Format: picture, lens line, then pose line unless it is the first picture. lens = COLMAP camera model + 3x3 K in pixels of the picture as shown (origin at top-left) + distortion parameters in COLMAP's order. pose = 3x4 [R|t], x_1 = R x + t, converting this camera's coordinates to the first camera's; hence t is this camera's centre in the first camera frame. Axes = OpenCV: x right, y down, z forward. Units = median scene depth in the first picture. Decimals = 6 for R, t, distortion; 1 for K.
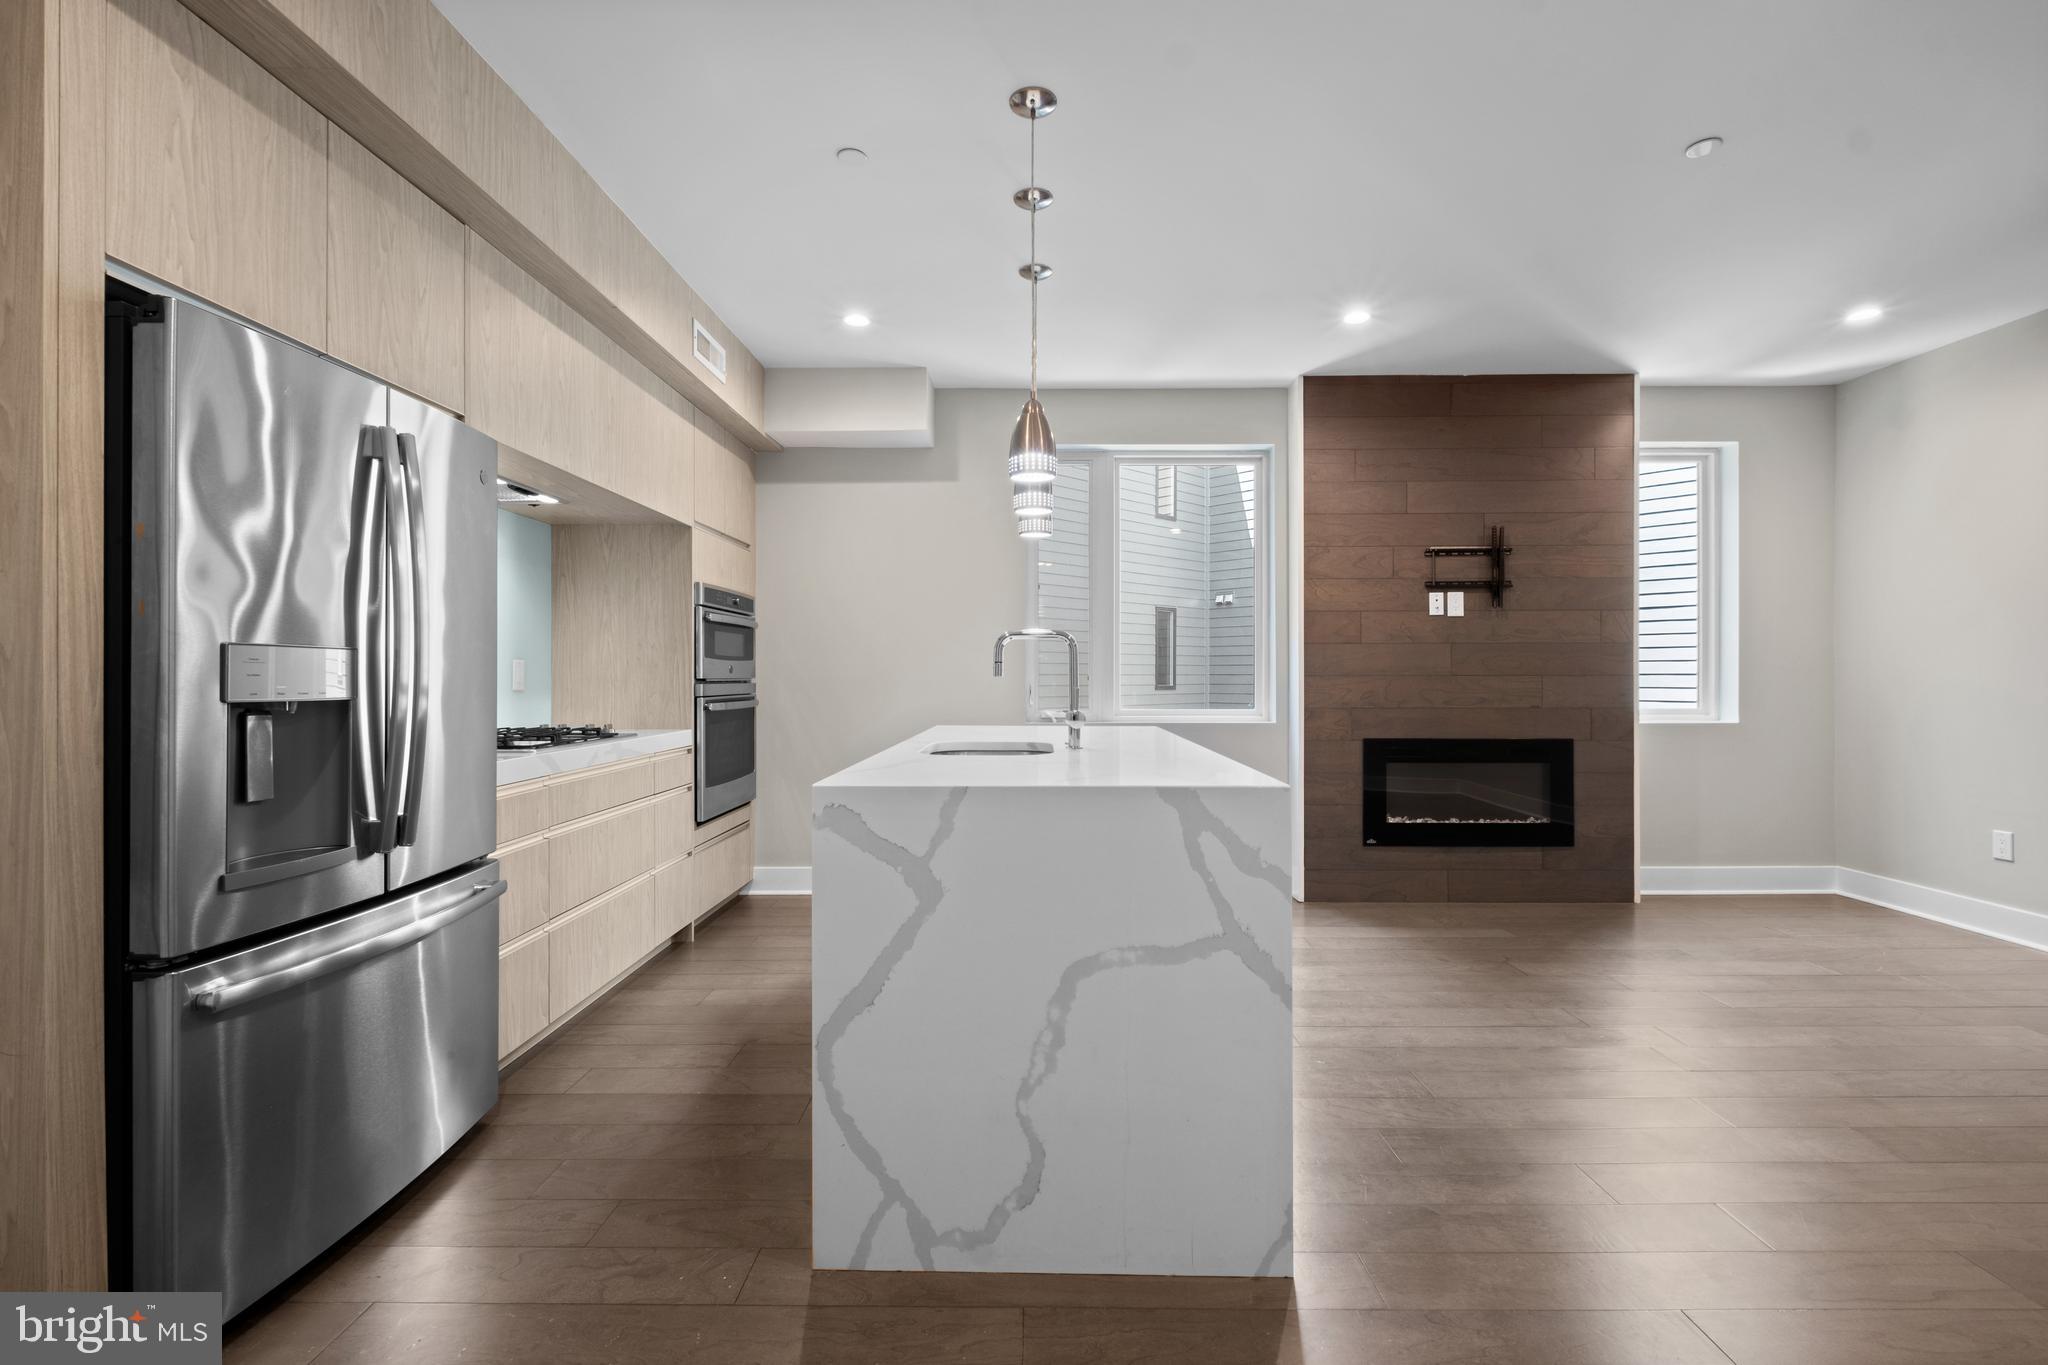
lens RADIAL K [[895.7, 0, 1029.6], [0, 895.7, 679.1], [0, 0, 1]] dist [0.002683, -0.001328]
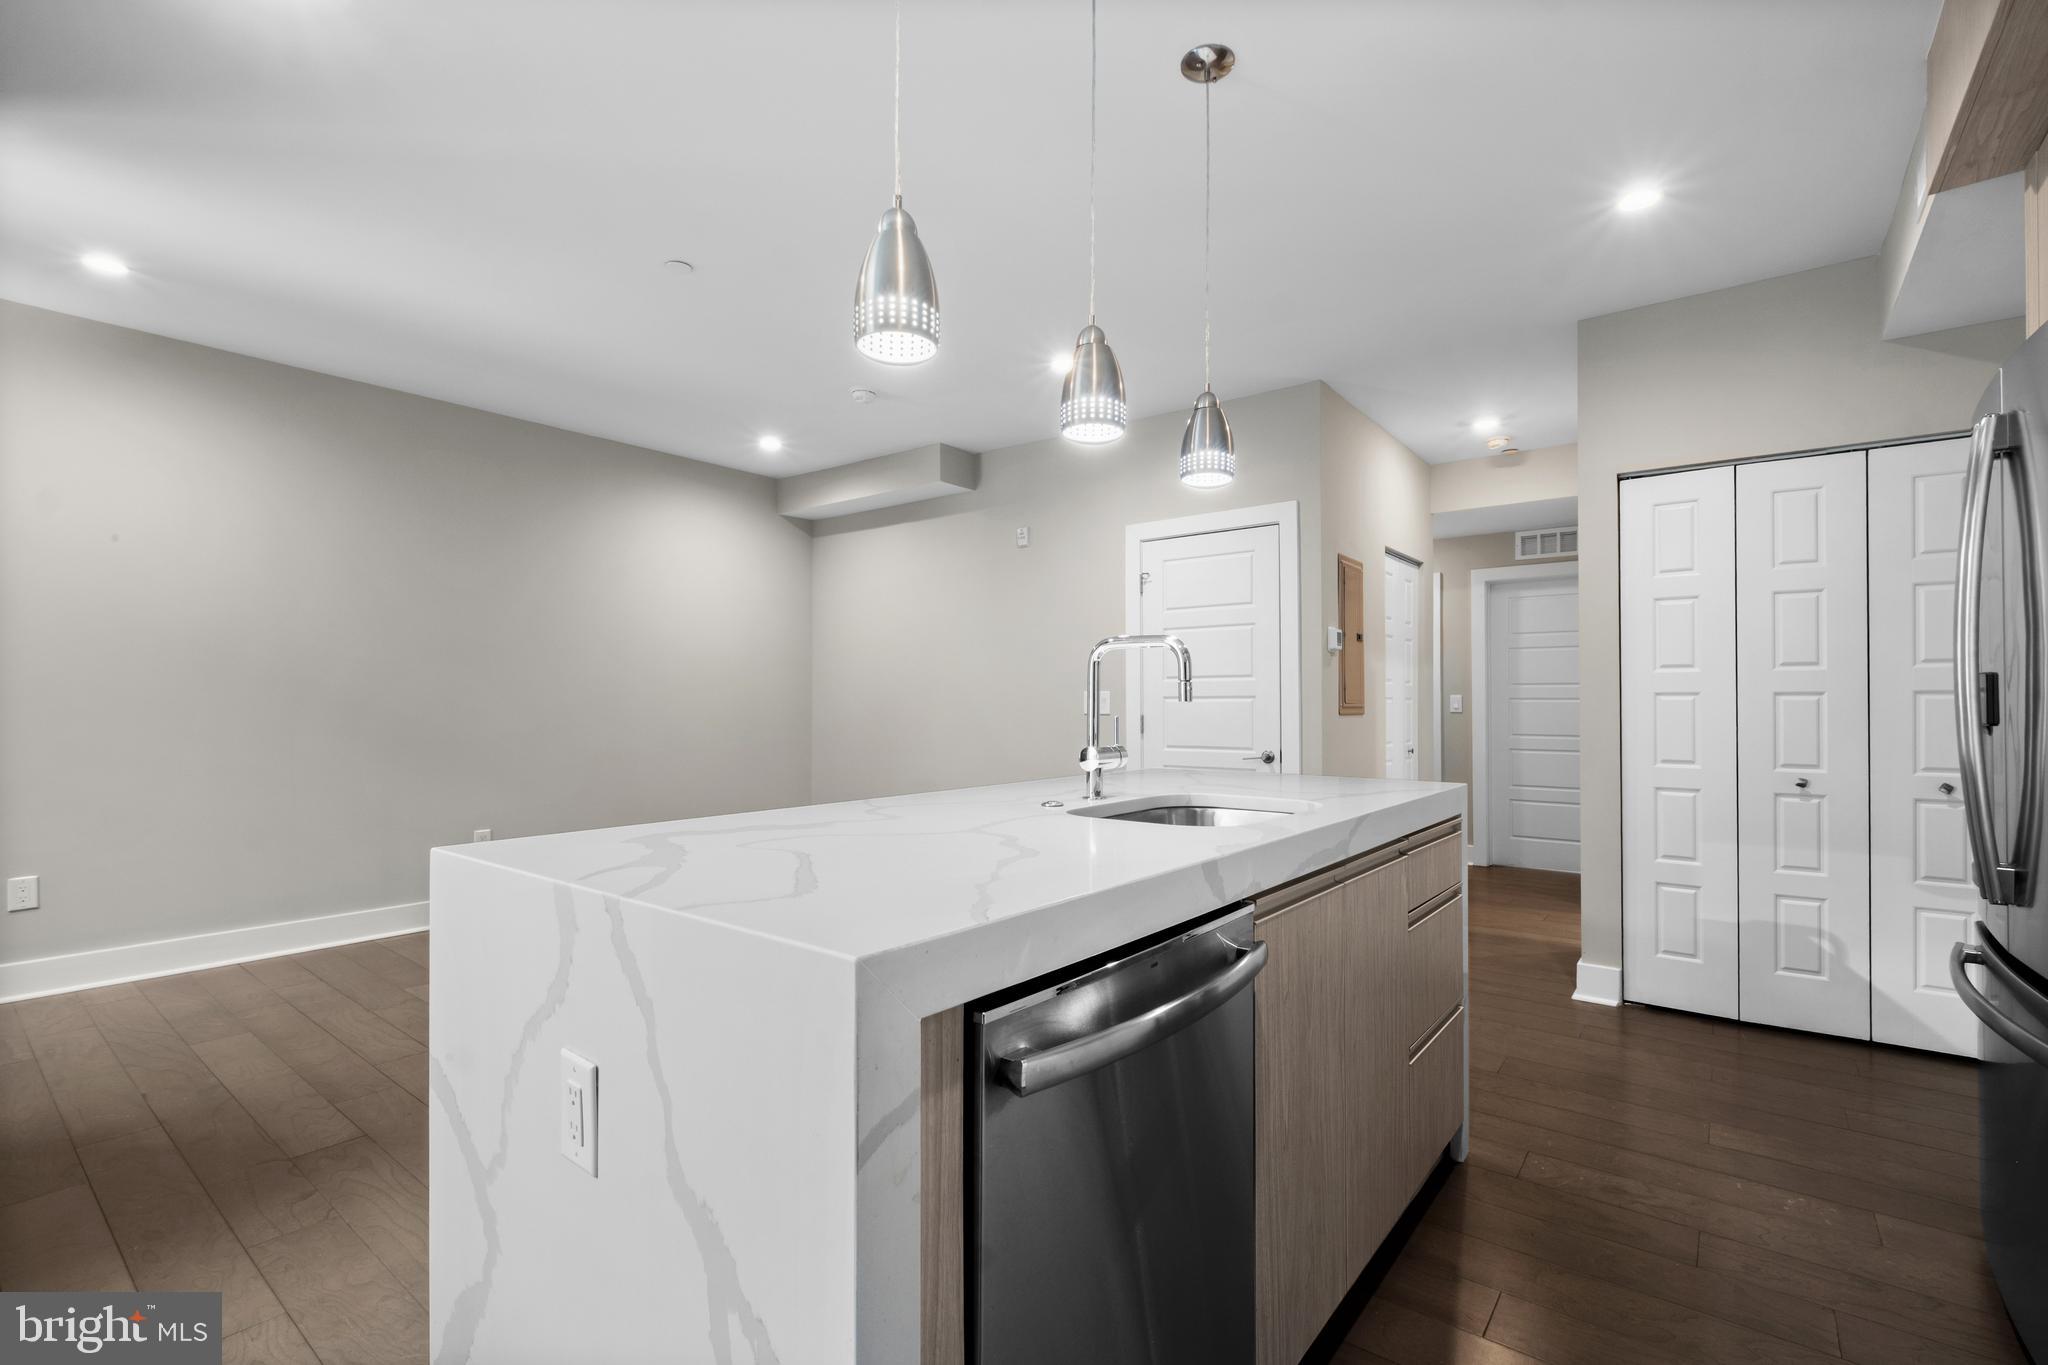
lens RADIAL K [[900.0, 0, 1032.0], [0, 900.0, 695.7], [0, 0, 1]] dist [0.009417, -0.006030]
pose [[-0.791661, 0.003701, 0.610949, -0.244773], [0.001055, 0.999988, -0.004690, -0.003258], [-0.610960, -0.003069, -0.791656, 1.093215]]
